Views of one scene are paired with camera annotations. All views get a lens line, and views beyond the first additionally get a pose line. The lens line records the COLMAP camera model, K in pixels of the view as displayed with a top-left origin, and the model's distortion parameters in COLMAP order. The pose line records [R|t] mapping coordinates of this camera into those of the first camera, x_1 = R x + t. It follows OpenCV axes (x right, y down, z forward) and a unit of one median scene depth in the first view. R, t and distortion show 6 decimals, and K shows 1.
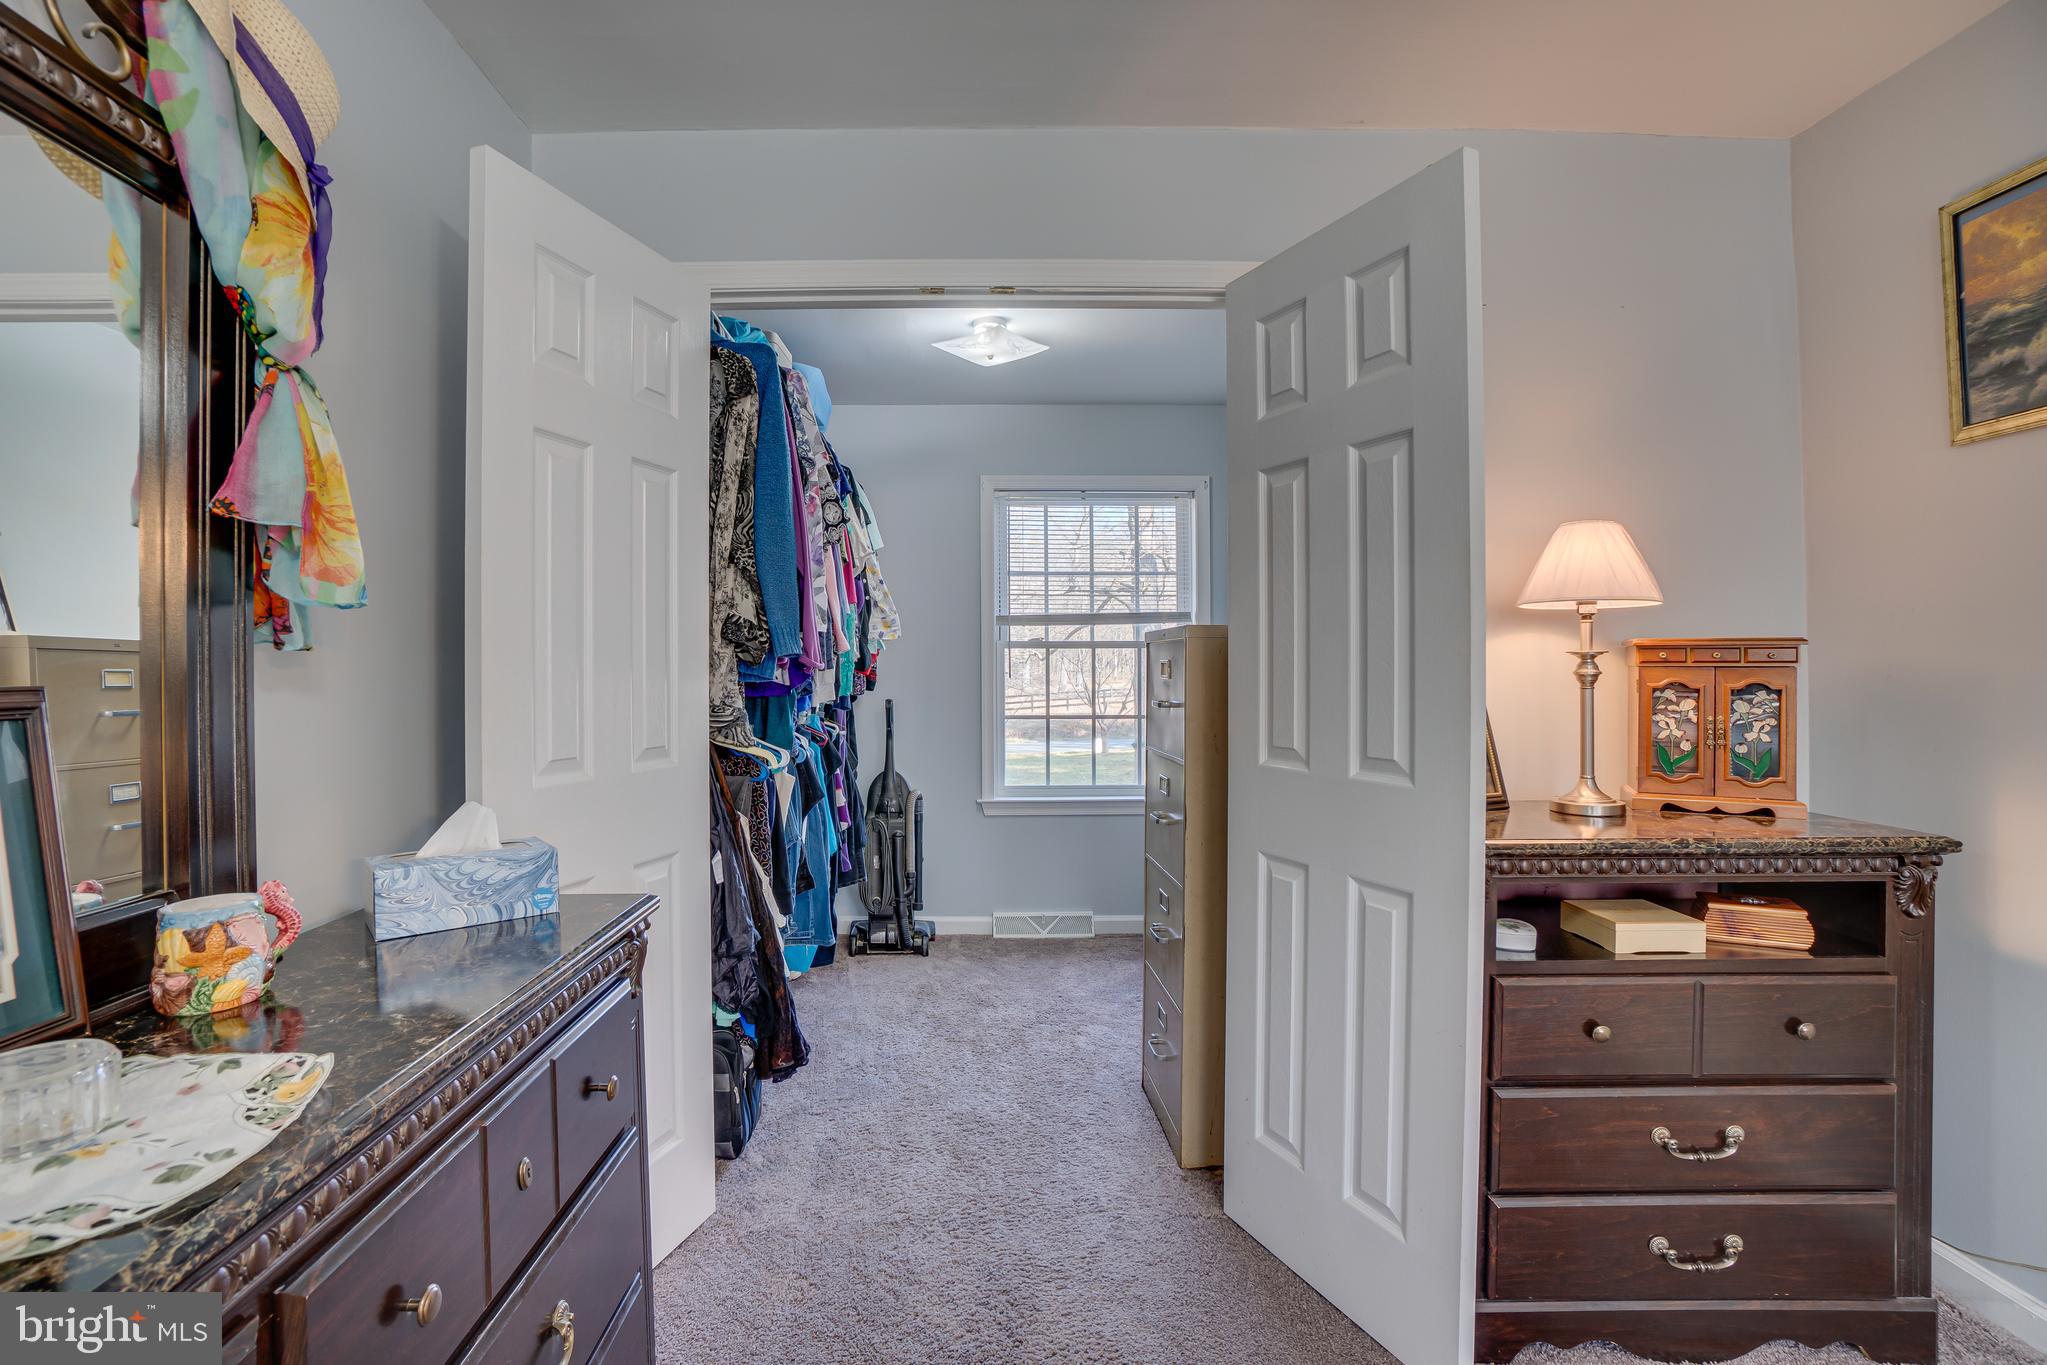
lens RADIAL K [[953.3, 0, 975.6], [0, 953.3, 664.1], [0, 0, 1]] dist [-0.020595, 0.002635]
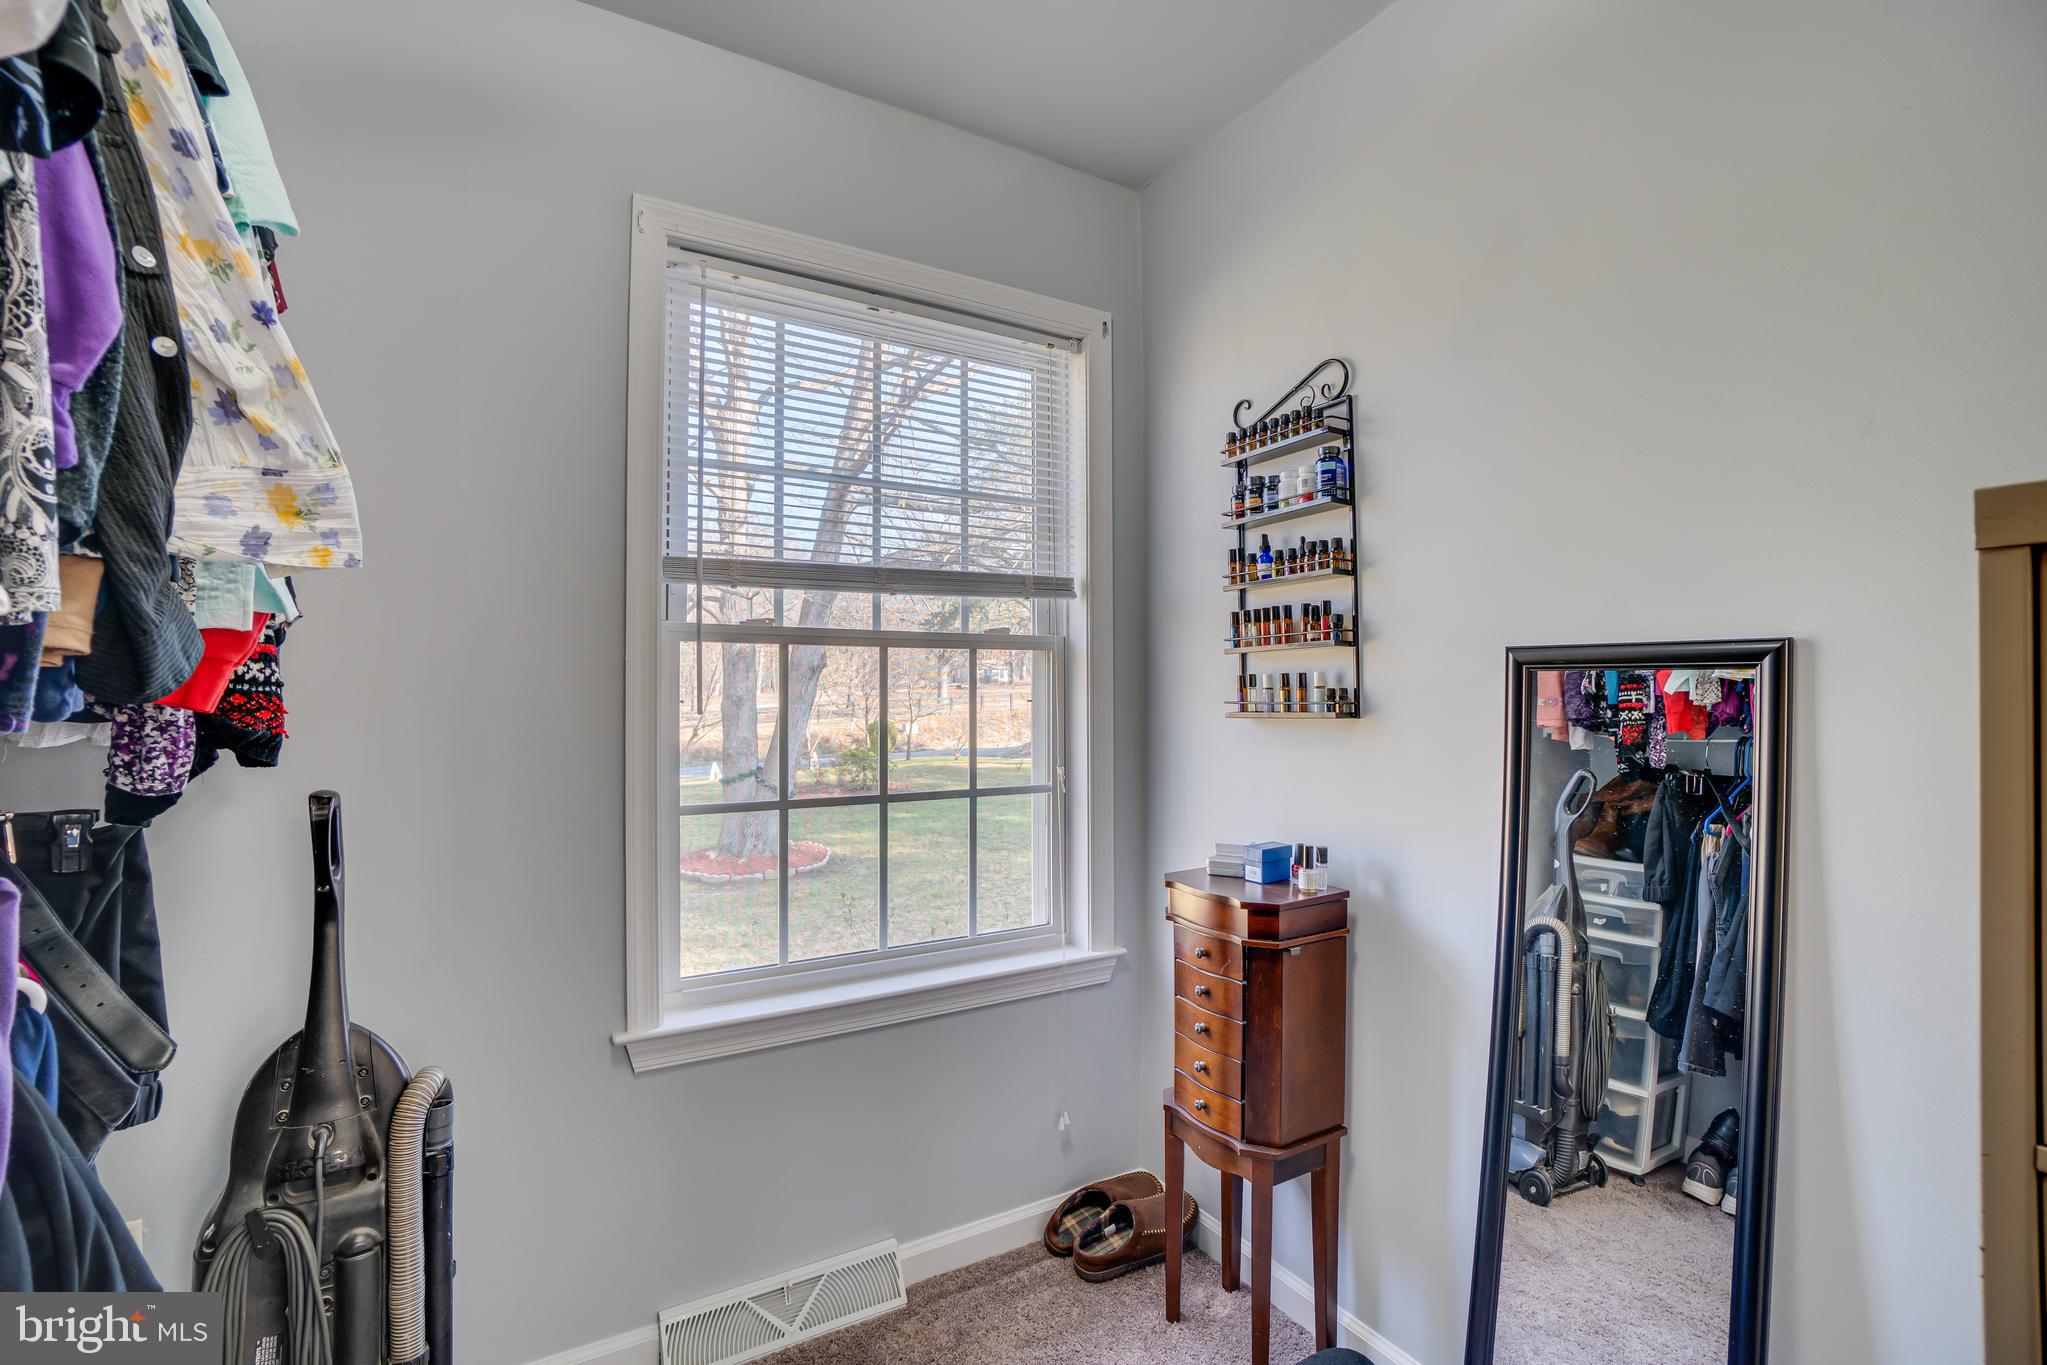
lens RADIAL K [[953.3, 0, 1018.8], [0, 953.3, 681.1], [0, 0, 1]] dist [-0.020595, 0.002635]
pose [[0.880714, 0.010475, 0.473533, -0.066119], [-0.013759, 0.999899, 0.003472, -0.001405], [-0.473449, -0.009574, 0.880769, 1.059744]]
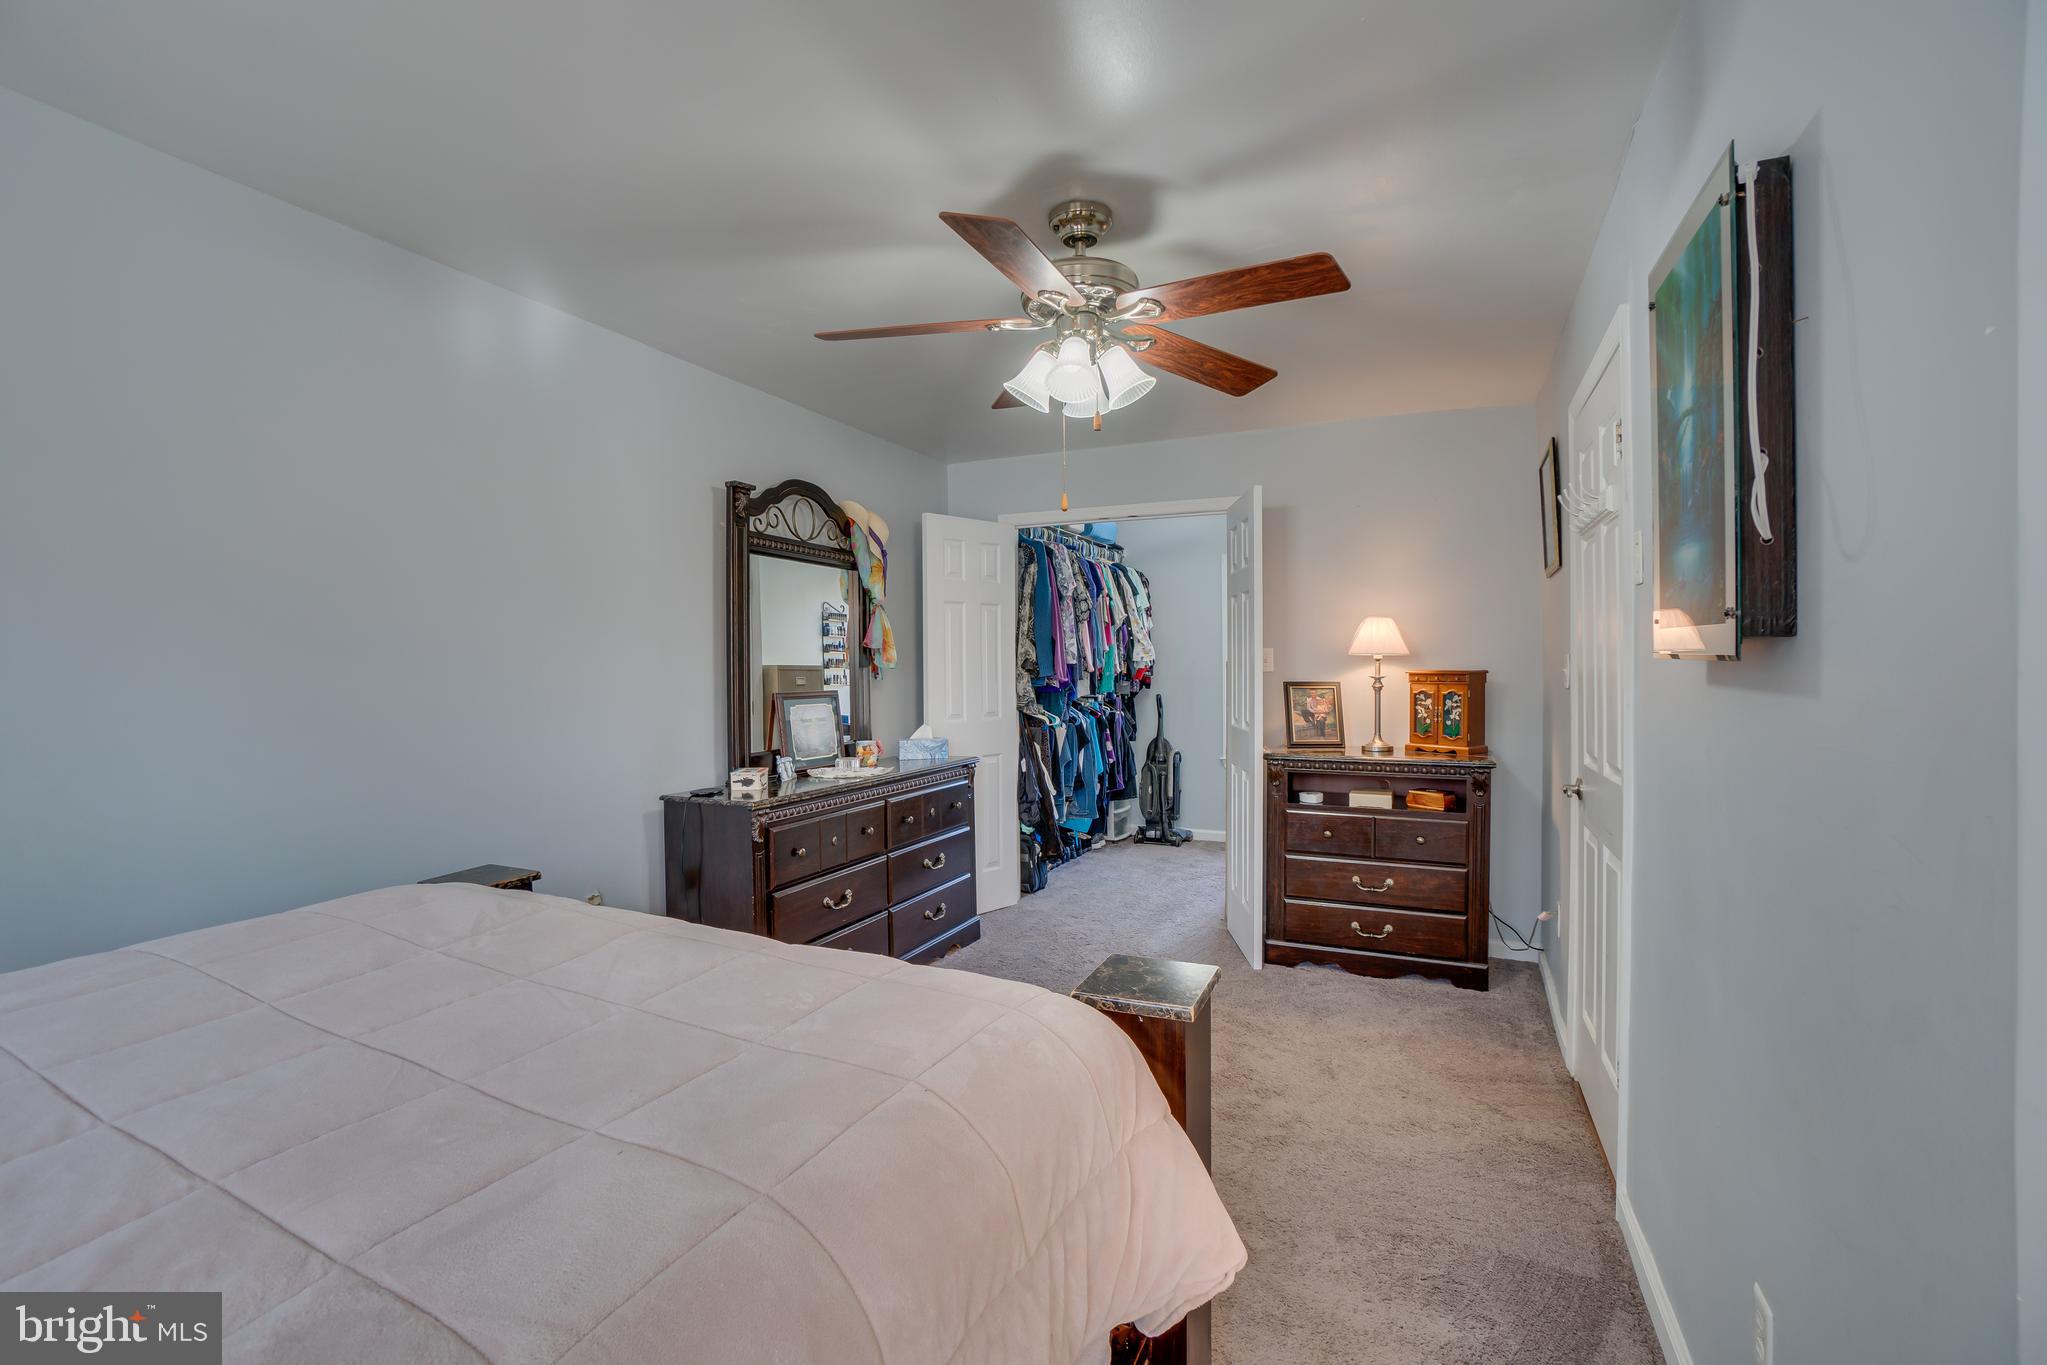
lens RADIAL K [[953.3, 0, 1024.0], [0, 953.3, 673.8], [0, 0, 1]] dist [-0.020595, 0.002635]
pose [[0.912118, 0.002852, -0.409918, 0.627281], [0.004593, 0.999842, 0.017175, -0.046793], [0.409902, -0.017548, 0.911961, -1.030253]]
